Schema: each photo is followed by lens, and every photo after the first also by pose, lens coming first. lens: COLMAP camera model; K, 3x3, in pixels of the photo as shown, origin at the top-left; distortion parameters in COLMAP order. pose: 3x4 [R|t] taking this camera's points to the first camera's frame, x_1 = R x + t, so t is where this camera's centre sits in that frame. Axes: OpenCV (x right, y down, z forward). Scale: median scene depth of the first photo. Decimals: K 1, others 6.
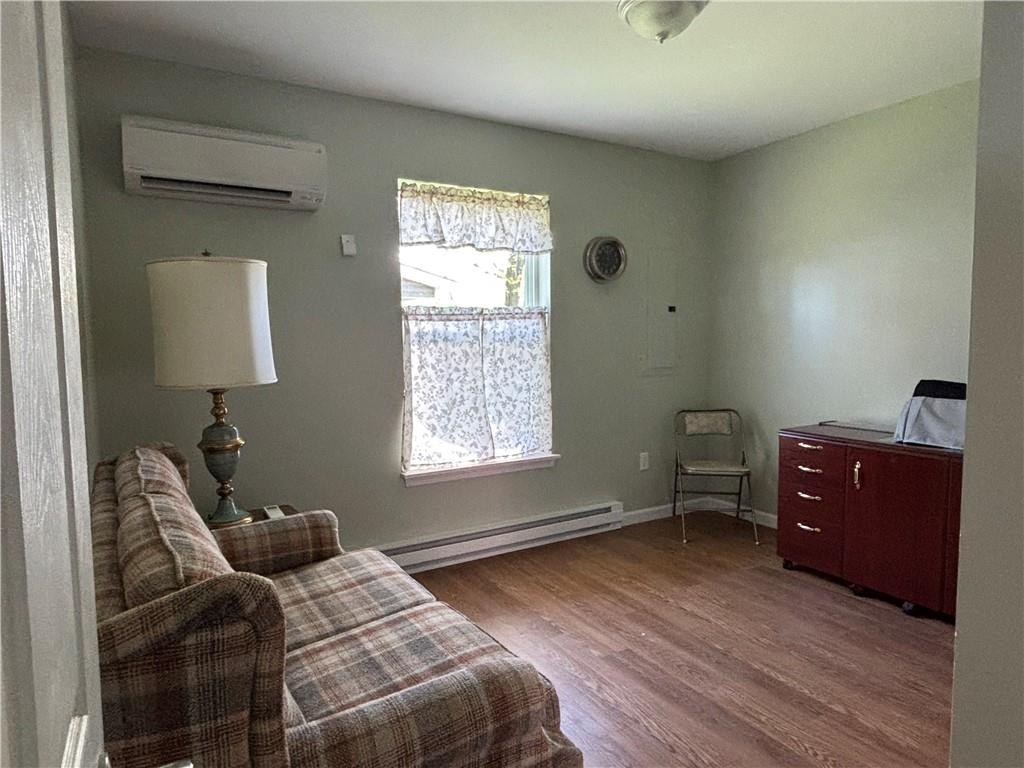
lens RADIAL K [[631.0, 0, 513.5], [0, 631.0, 373.3], [0, 0, 1]] dist [0.024638, -0.026755]
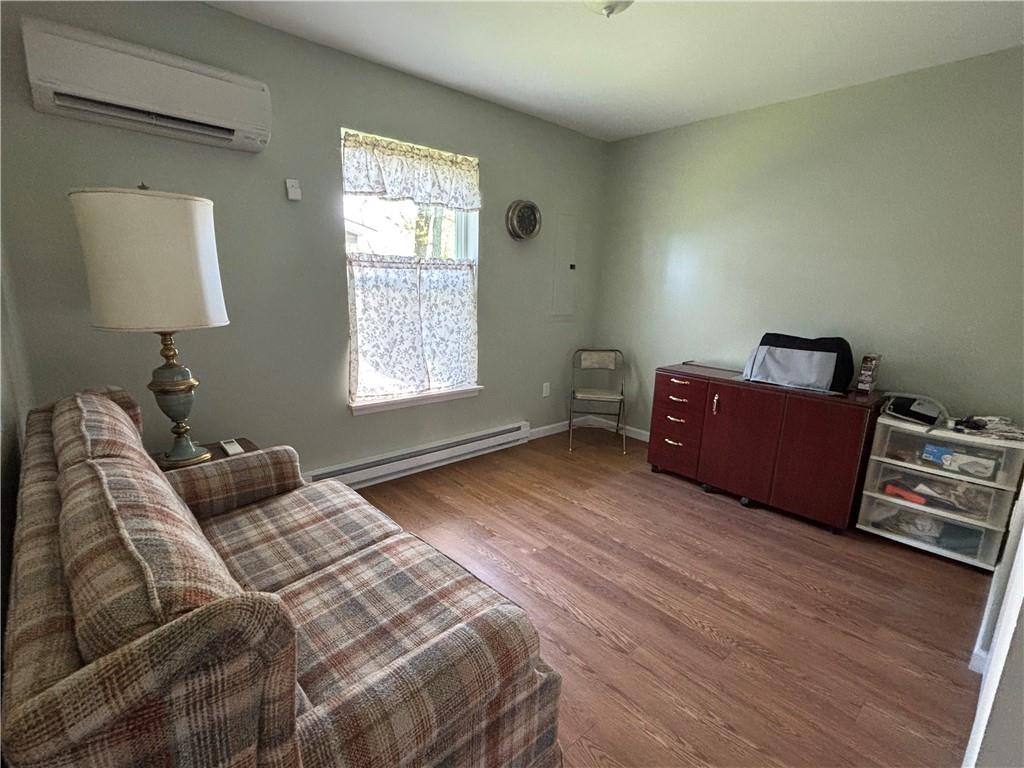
lens RADIAL K [[488.0, 0, 514.5], [0, 488.0, 381.6], [0, 0, 1]] dist [-0.001194, 0.003769]
pose [[0.980775, 0.002884, 0.195119, -0.066691], [-0.031039, 0.989467, 0.141392, -0.017344], [-0.192656, -0.144730, 0.970534, 0.117555]]
